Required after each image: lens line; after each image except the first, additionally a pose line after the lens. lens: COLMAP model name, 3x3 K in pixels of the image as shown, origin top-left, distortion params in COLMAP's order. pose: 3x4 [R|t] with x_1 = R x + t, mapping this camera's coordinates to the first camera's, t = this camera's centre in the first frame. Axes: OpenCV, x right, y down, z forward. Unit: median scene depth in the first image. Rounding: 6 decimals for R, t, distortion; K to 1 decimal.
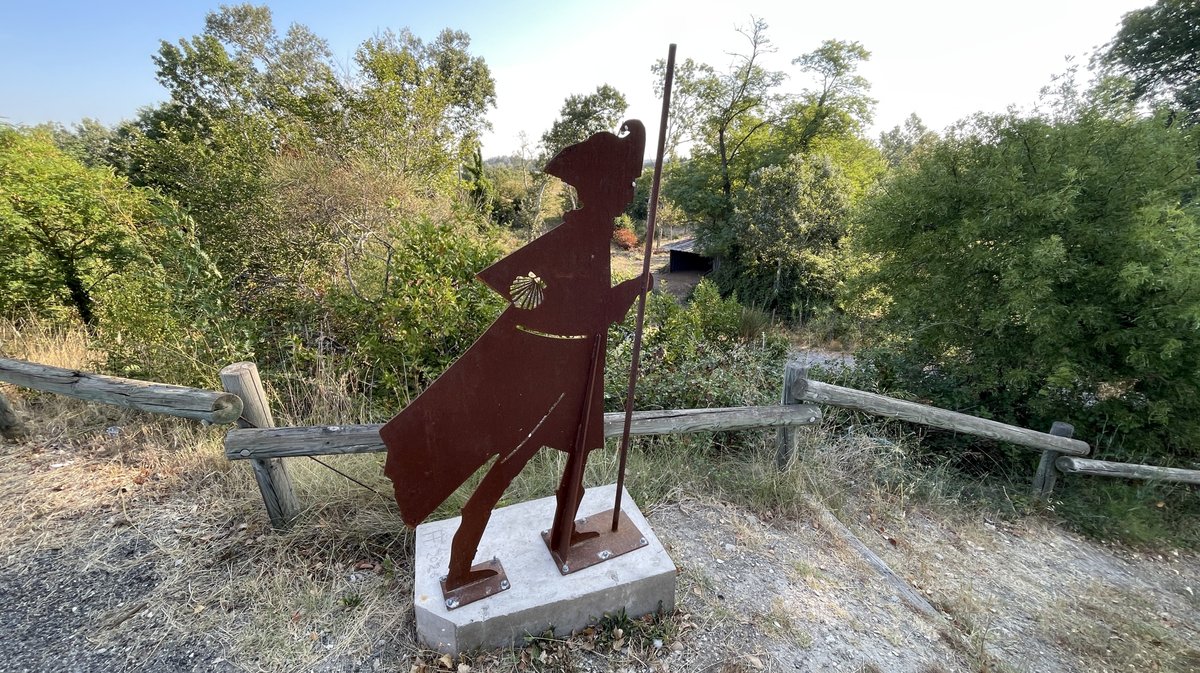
lens RADIAL K [[482.8, 0, 603.1], [0, 482.8, 331.9], [0, 0, 1]] dist [-0.007014, 0.002447]
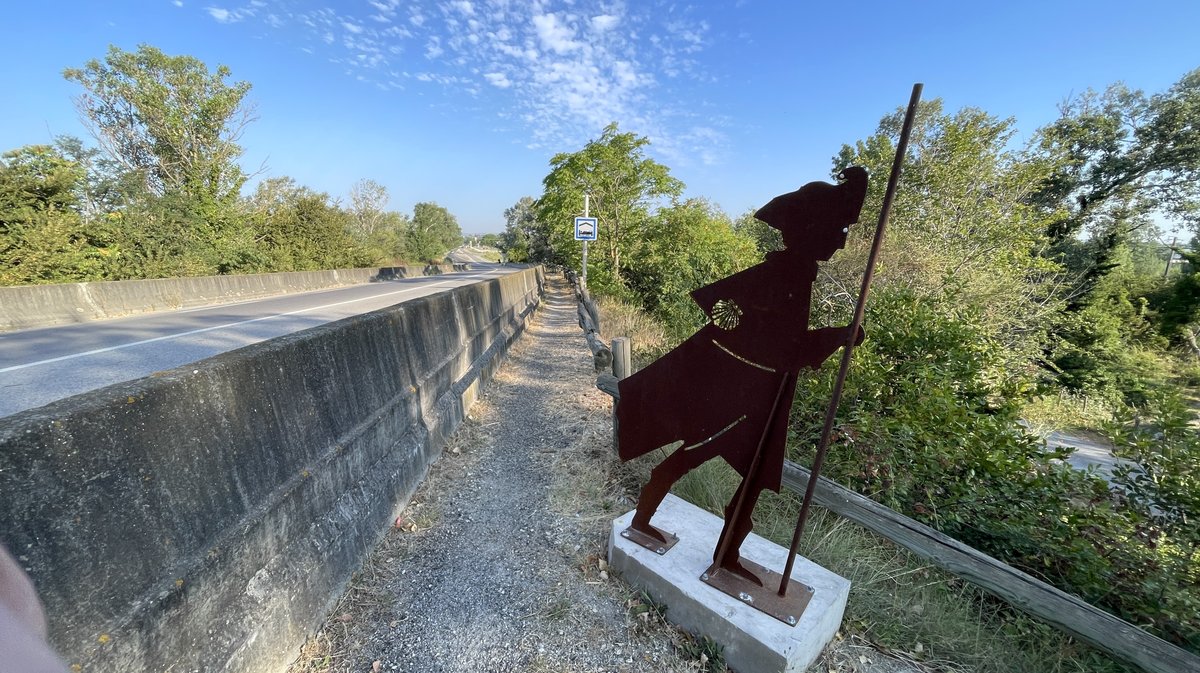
lens RADIAL K [[482.8, 0, 582.7], [0, 482.8, 328.4], [0, 0, 1]] dist [-0.007014, 0.002447]
pose [[0.415727, 0.183996, -0.890683, 0.688737], [-0.321727, 0.945753, 0.045206, 0.008880], [0.850684, 0.267763, 0.452372, 0.143324]]
